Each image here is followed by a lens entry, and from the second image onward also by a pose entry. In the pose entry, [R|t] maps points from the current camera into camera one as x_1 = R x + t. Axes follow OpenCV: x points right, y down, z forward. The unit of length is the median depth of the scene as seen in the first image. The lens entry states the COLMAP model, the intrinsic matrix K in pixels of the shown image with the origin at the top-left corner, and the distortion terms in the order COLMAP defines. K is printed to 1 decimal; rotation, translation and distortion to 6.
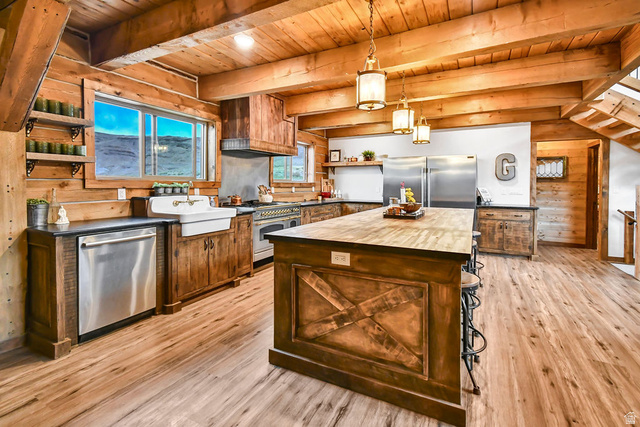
lens RADIAL K [[297.8, 0, 327.4], [0, 297.8, 188.2], [0, 0, 1]] dist [0.015895, -0.005854]
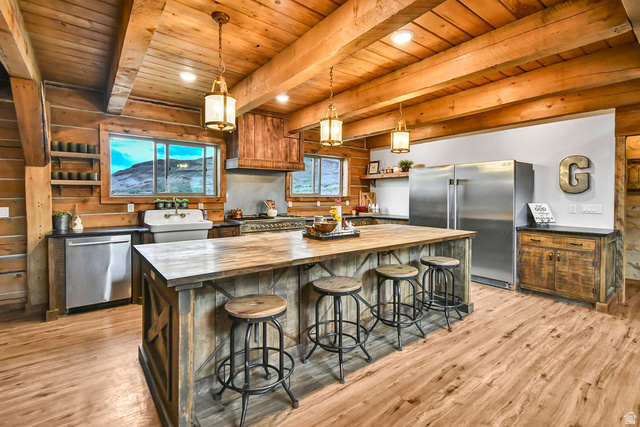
lens RADIAL K [[297.8, 0, 319.8], [0, 297.8, 202.0], [0, 0, 1]] dist [0.015895, -0.005854]
pose [[0.907633, 0.006949, -0.419706, 0.483675], [-0.002357, 0.999932, 0.011458, -0.018378], [0.419757, -0.009410, 0.907588, 0.124255]]
